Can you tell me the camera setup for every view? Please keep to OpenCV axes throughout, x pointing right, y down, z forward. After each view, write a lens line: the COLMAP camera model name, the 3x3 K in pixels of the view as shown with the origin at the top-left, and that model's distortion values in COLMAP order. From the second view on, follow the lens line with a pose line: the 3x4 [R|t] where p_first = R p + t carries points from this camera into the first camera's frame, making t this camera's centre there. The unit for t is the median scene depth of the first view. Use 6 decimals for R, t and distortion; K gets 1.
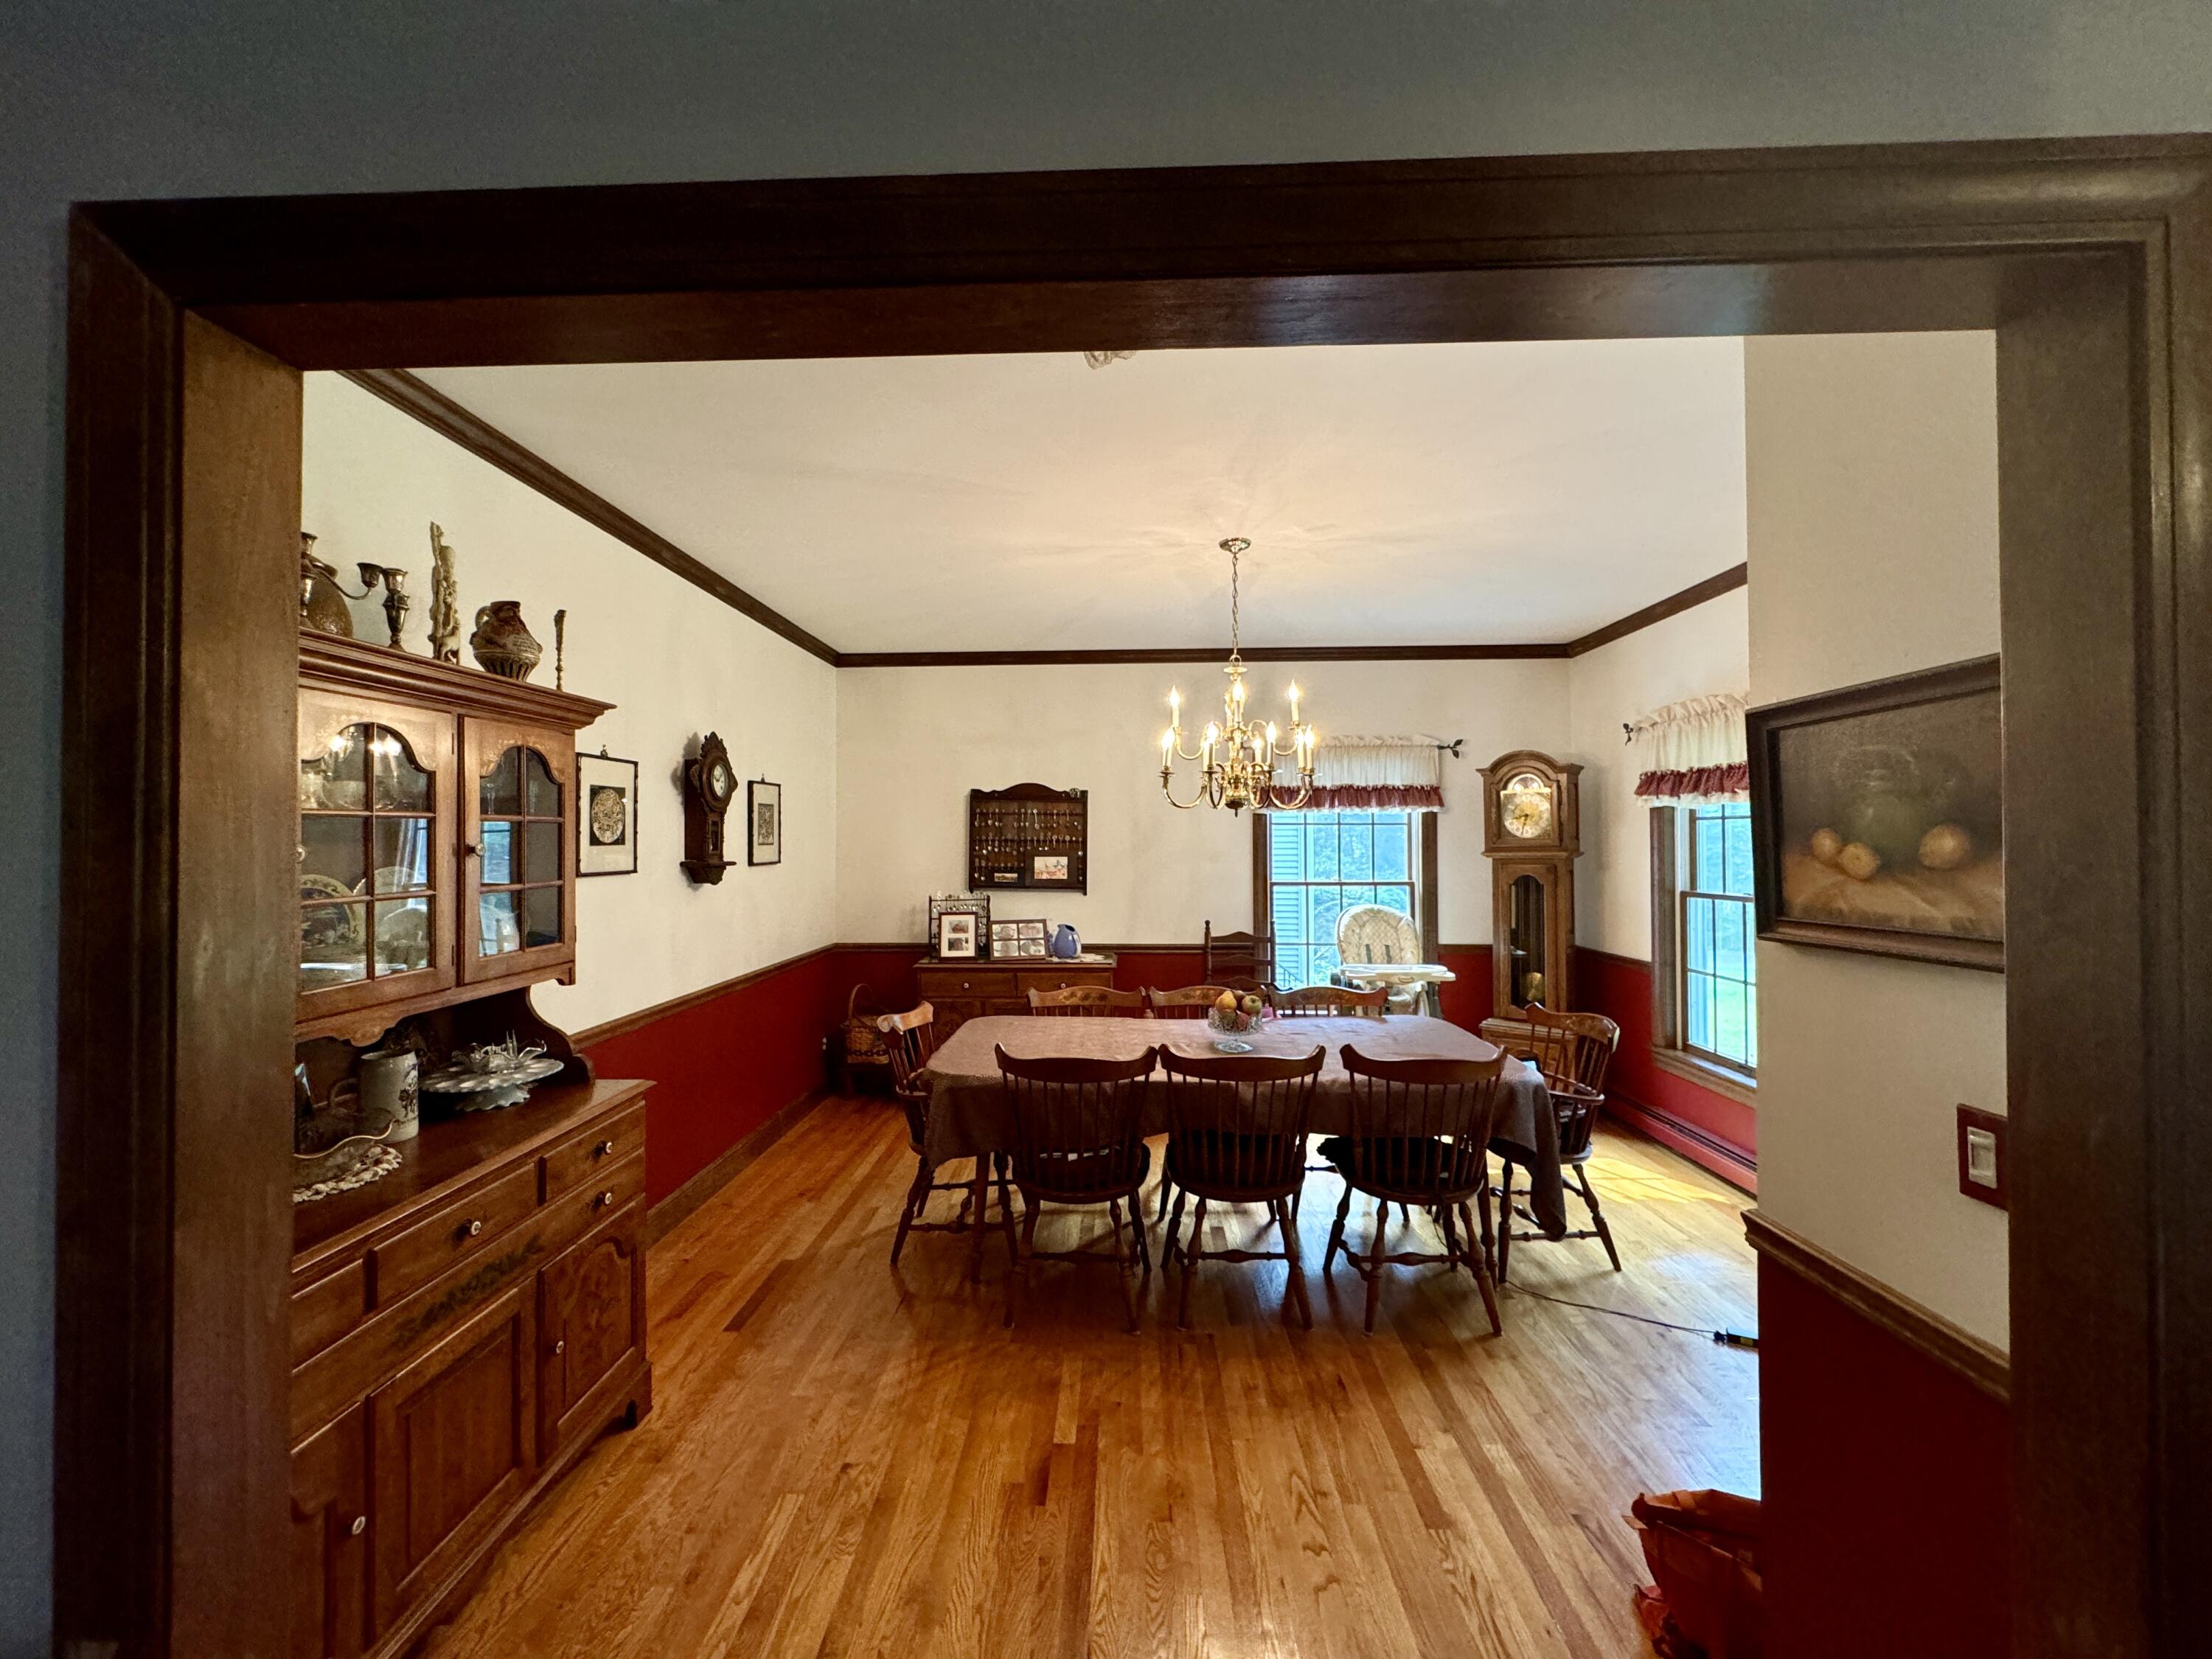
lens RADIAL K [[887.1, 0, 1106.0], [0, 887.1, 829.5], [0, 0, 1]] dist [-0.000673, 0.000453]
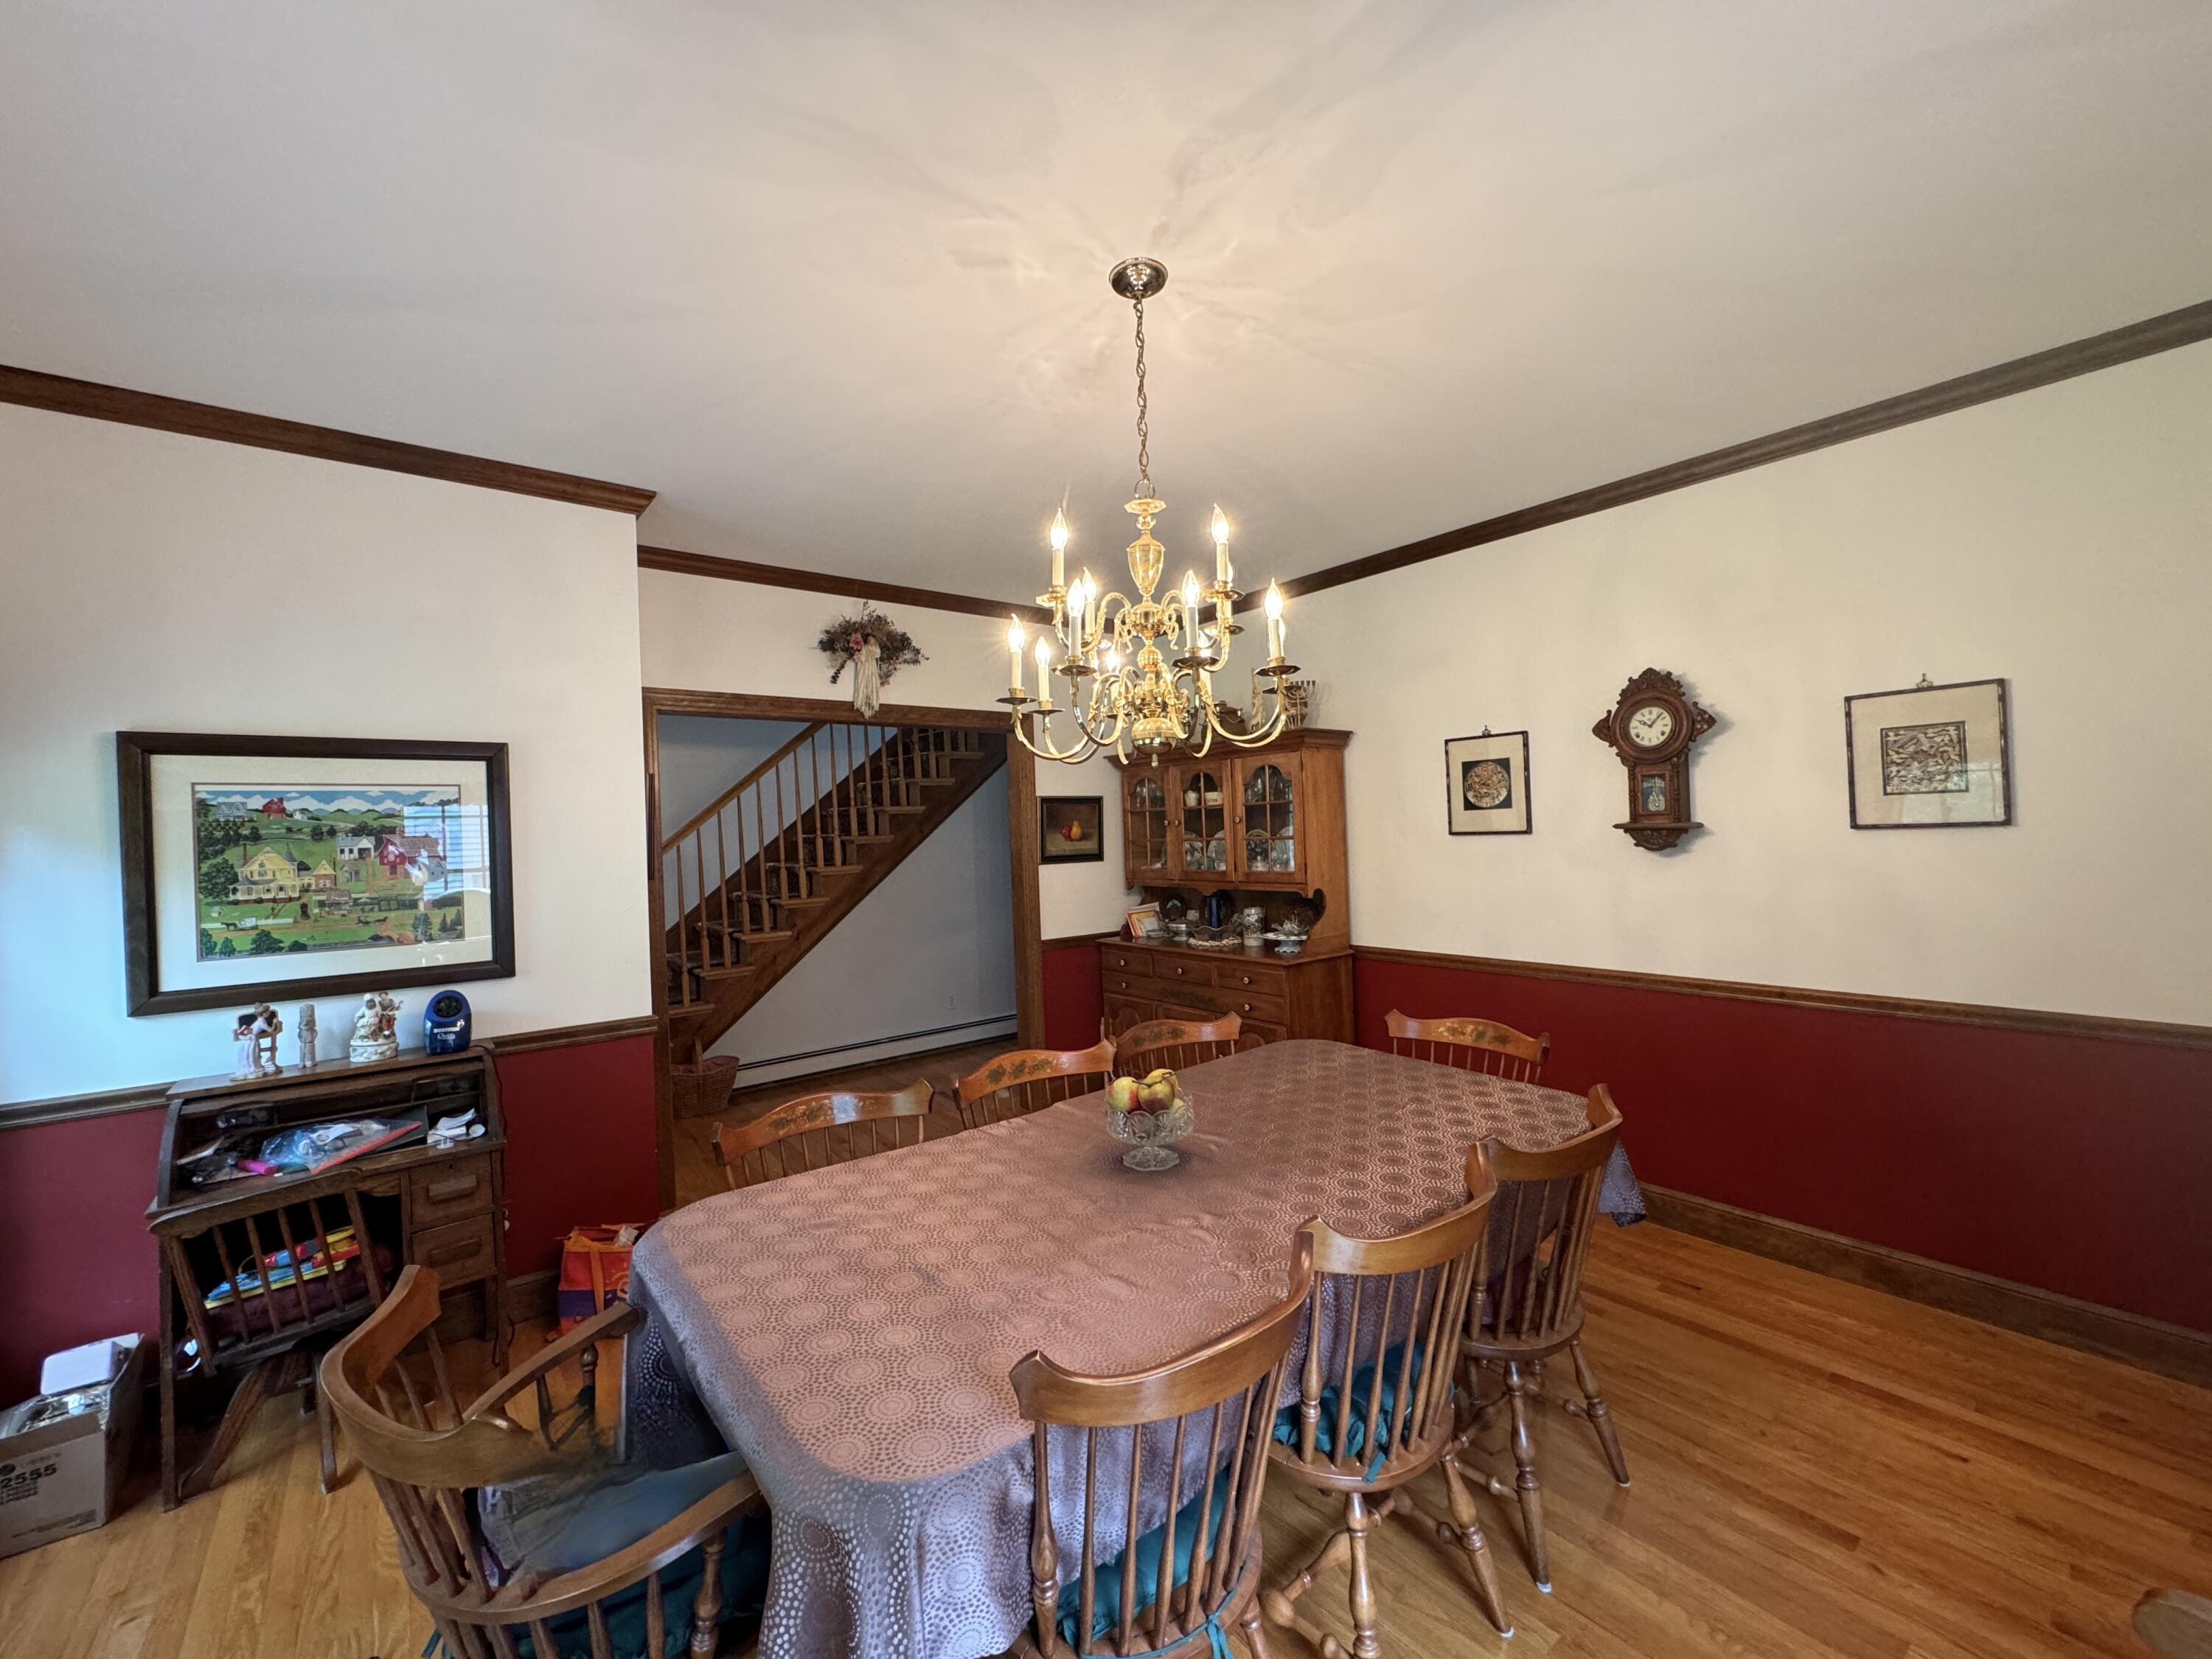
lens RADIAL K [[887.1, 0, 1106.0], [0, 887.1, 829.5], [0, 0, 1]] dist [-0.000673, 0.000453]
pose [[-0.766147, 0.040592, -0.641382, 0.460002], [0.061573, 0.998049, -0.010385, 0.019800], [0.639709, -0.047448, -0.767151, 1.215386]]
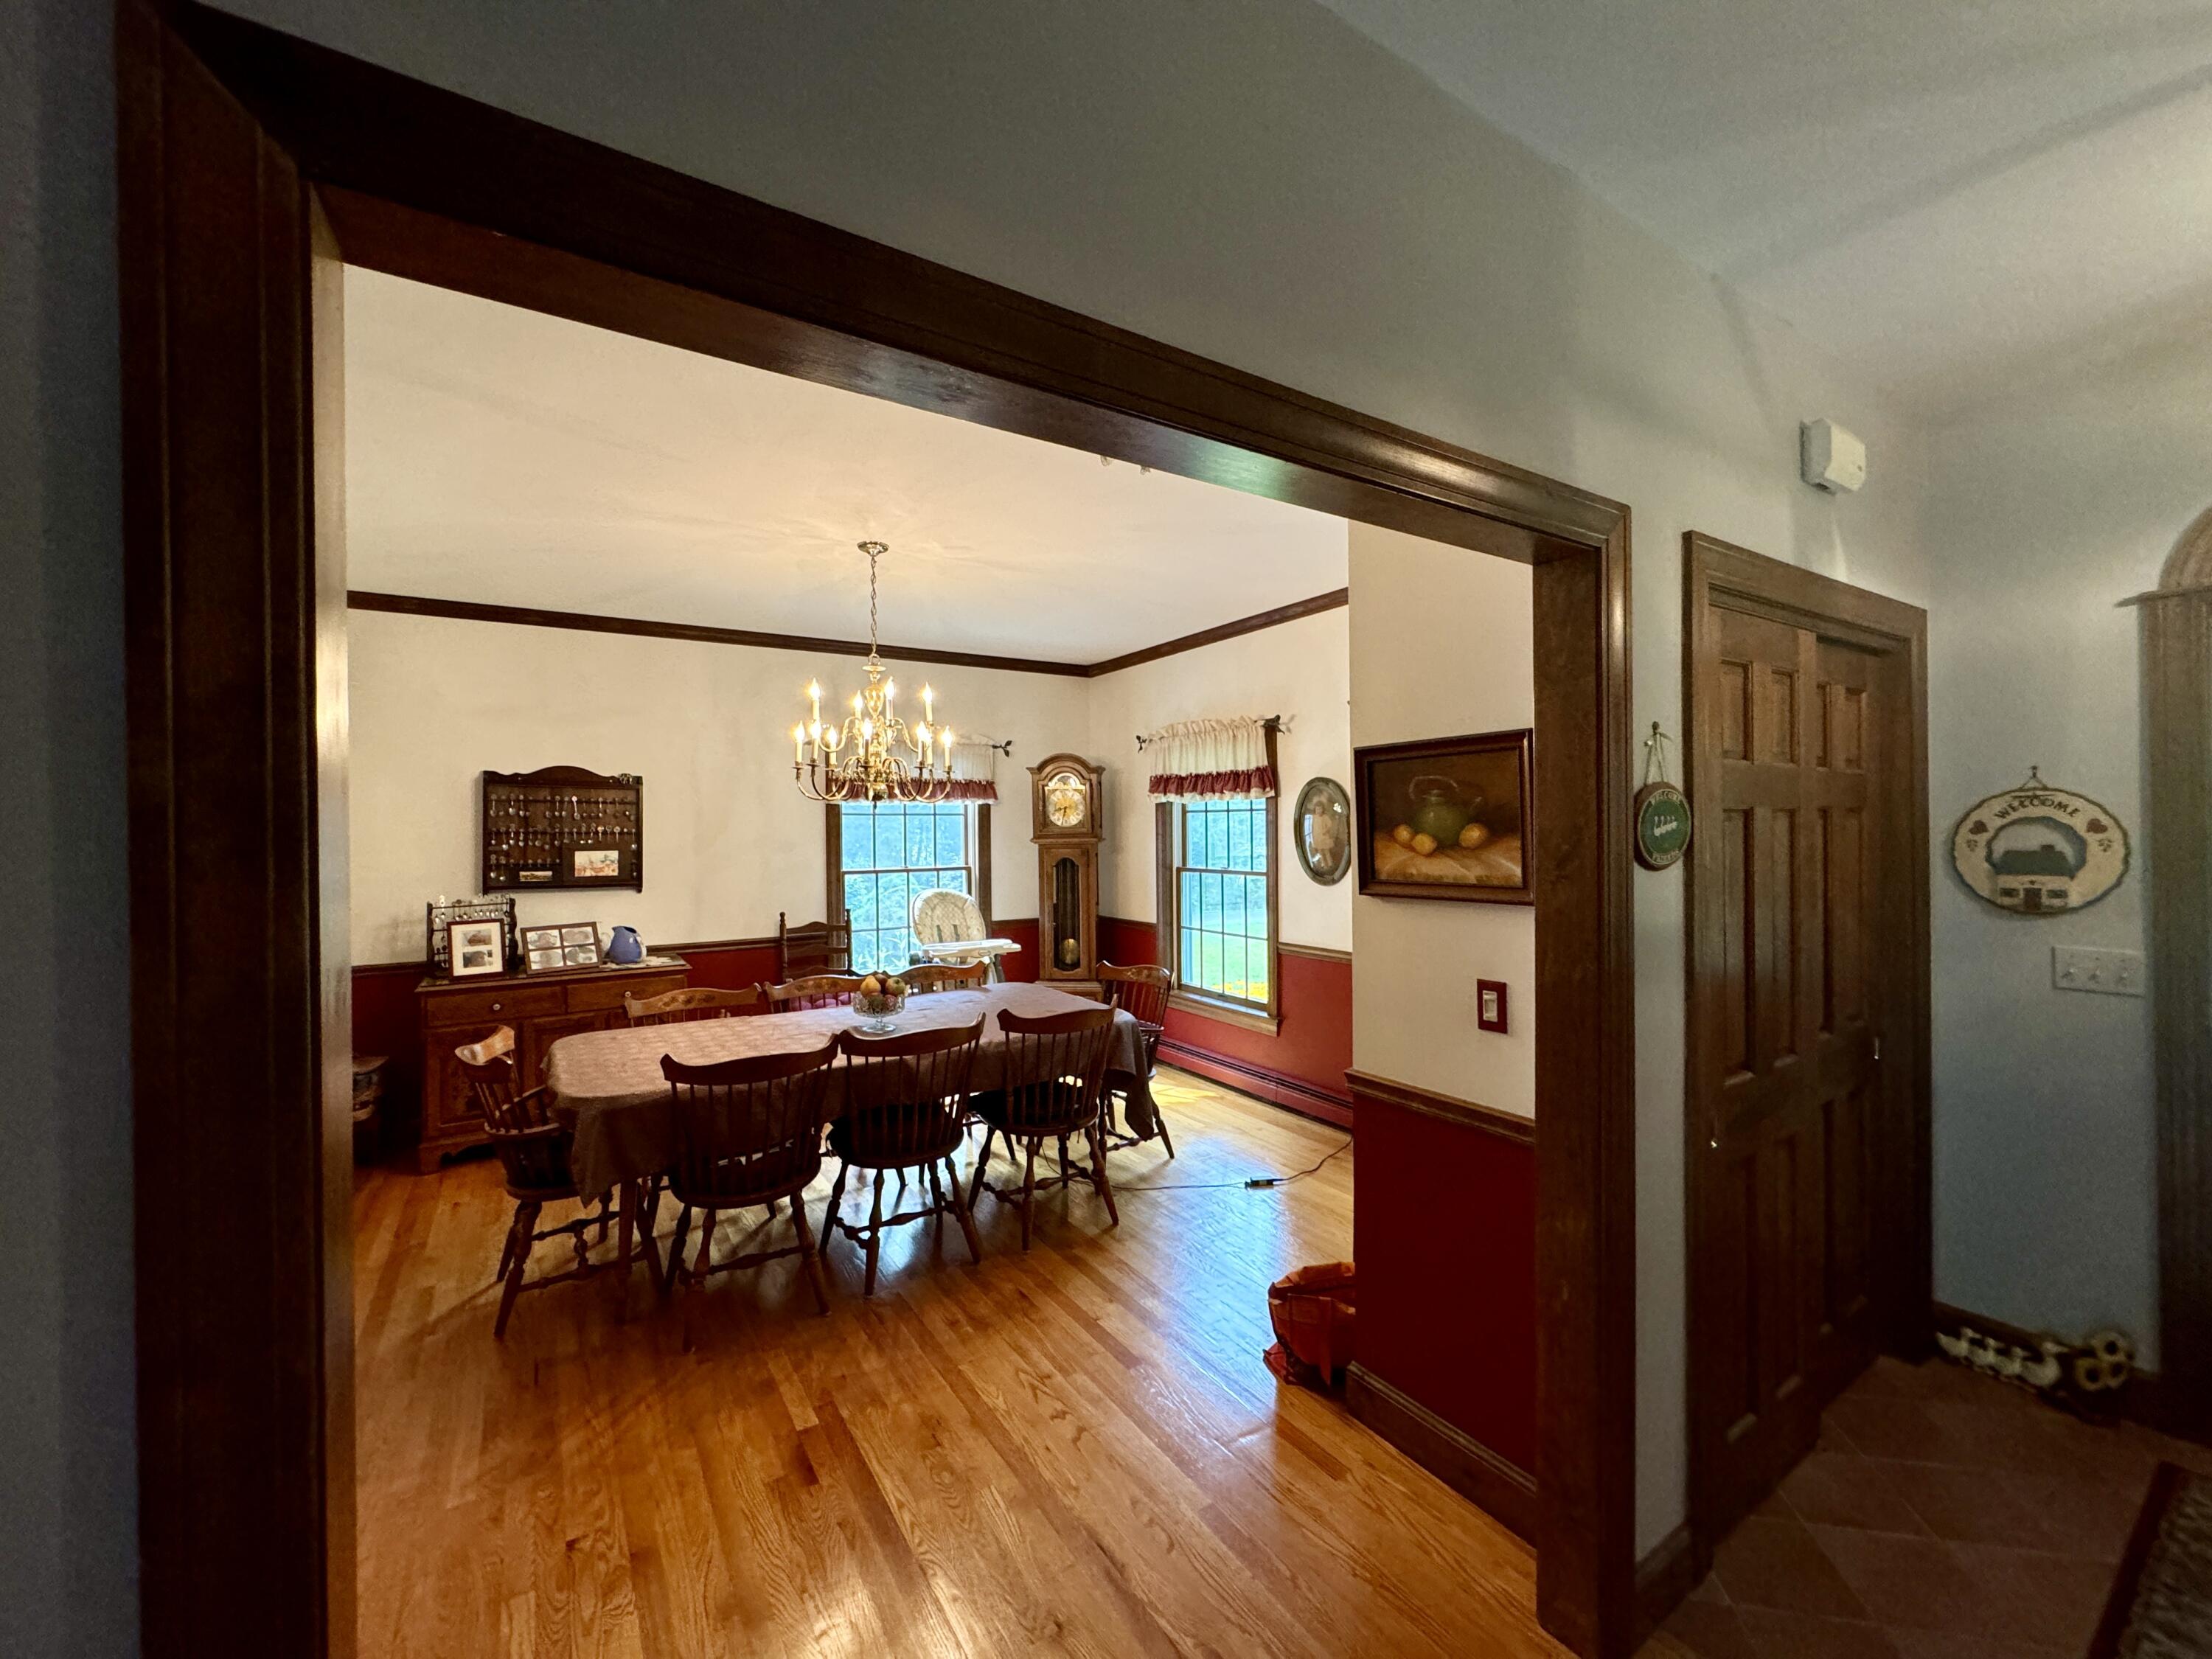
lens RADIAL K [[887.1, 0, 1106.0], [0, 887.1, 829.5], [0, 0, 1]] dist [-0.000673, 0.000453]
pose [[0.823056, -0.006670, 0.567921, -0.194674], [-0.001792, 0.999896, 0.014341, -0.005027], [-0.567957, -0.012821, 0.822958, -0.013024]]
